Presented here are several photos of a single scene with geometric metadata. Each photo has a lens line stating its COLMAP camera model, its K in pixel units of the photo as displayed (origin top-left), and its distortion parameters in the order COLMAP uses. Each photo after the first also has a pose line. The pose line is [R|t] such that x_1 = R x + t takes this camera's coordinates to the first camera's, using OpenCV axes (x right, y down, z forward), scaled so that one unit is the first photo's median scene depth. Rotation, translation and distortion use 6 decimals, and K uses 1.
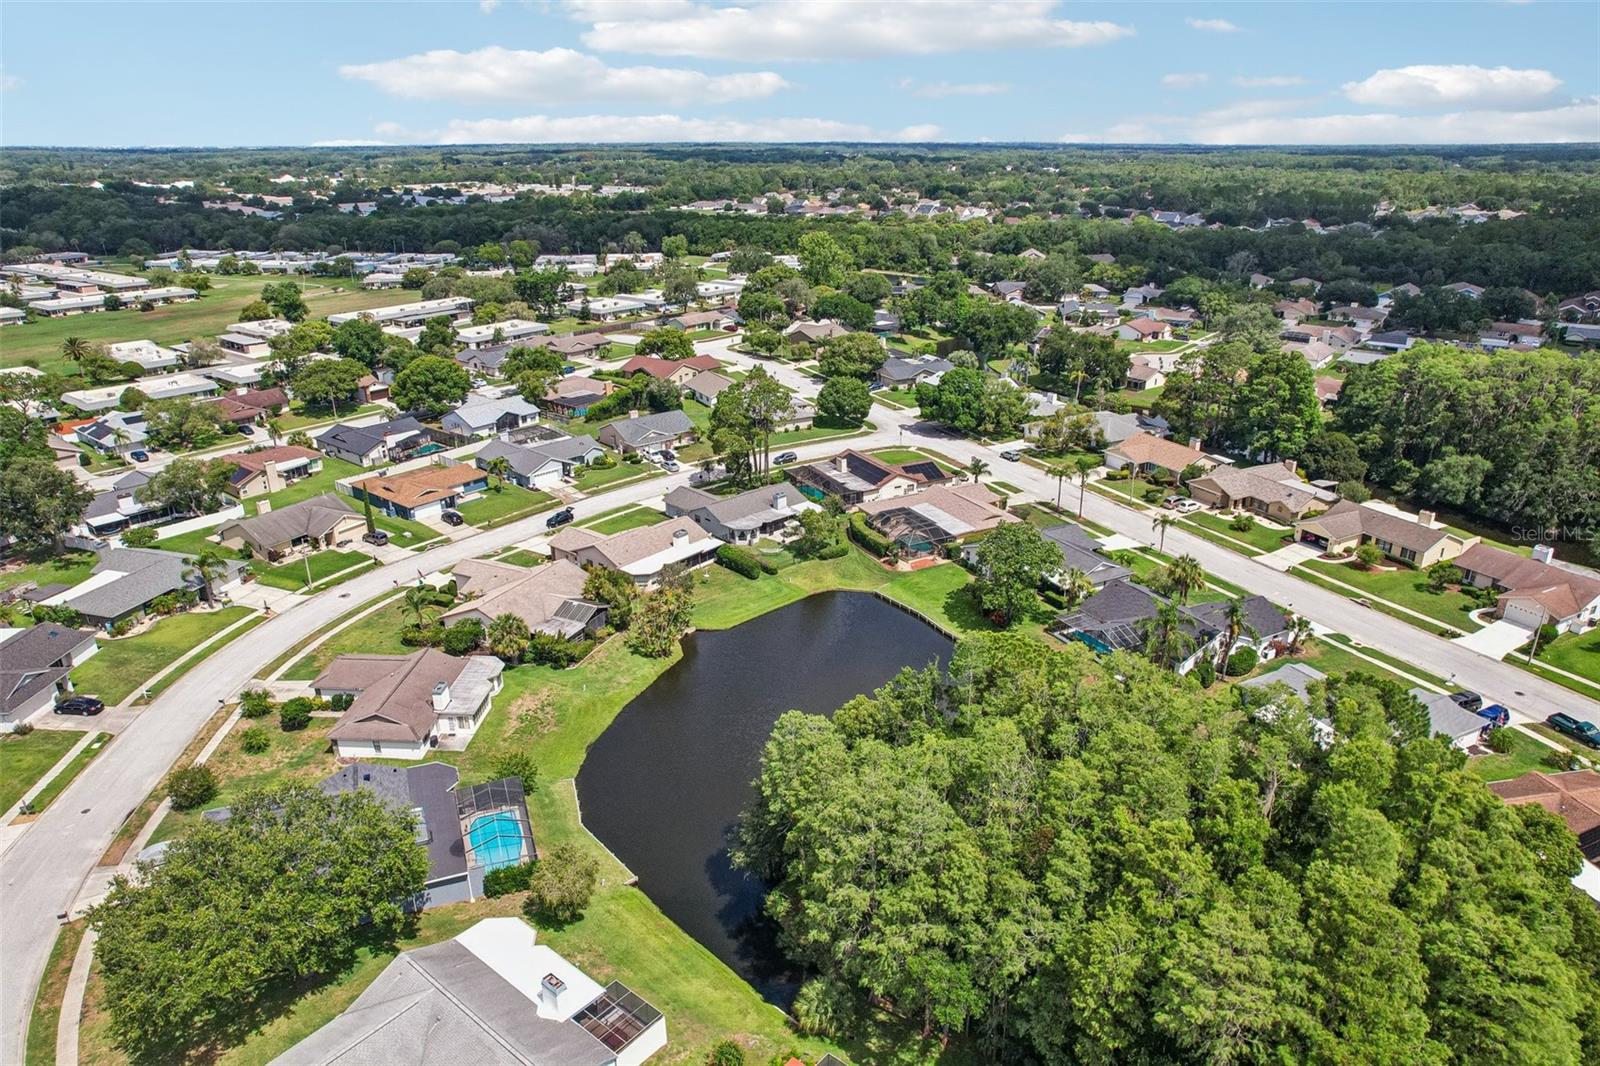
lens RADIAL K [[1025.3, 0, 800.0], [0, 1025.3, 533.0], [0, 0, 1]] dist [-0.091945, 0.082782]
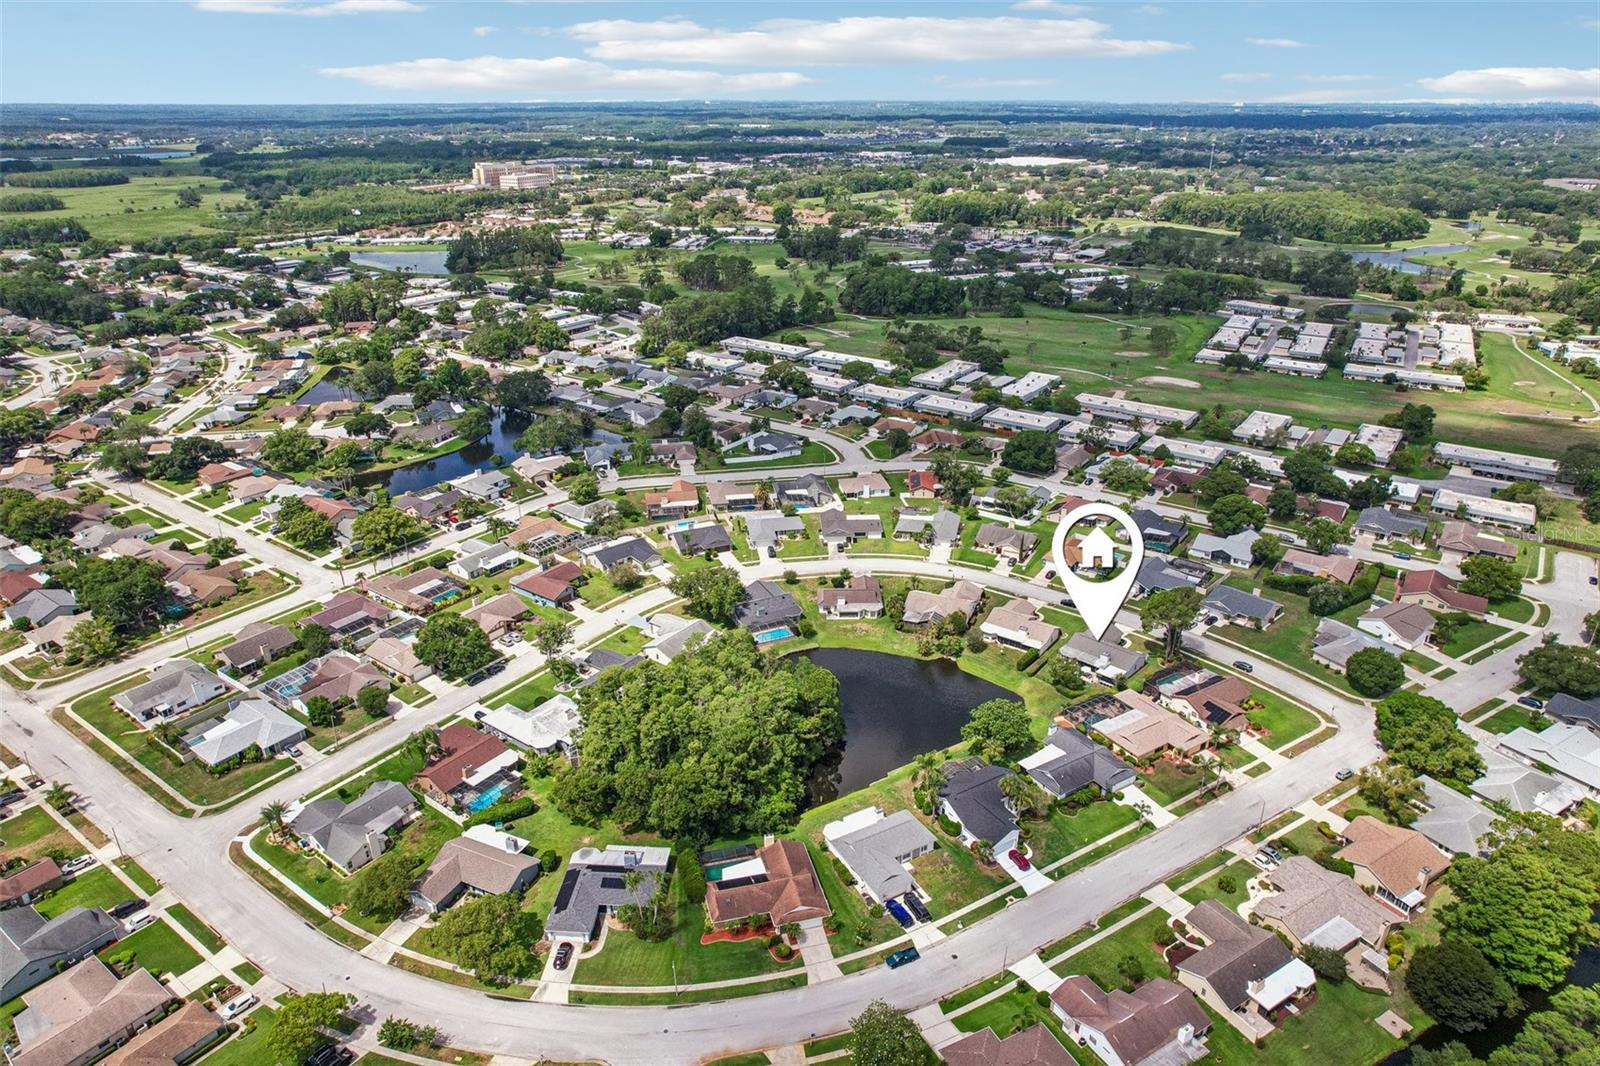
lens RADIAL K [[1025.3, 0, 800.0], [0, 1025.3, 533.0], [0, 0, 1]] dist [-0.091945, 0.082782]
pose [[0.066648, 0.401088, -0.913612, 1.377630], [-0.367708, 0.861075, 0.351200, -0.609230], [0.927550, 0.312535, 0.204872, 0.234958]]
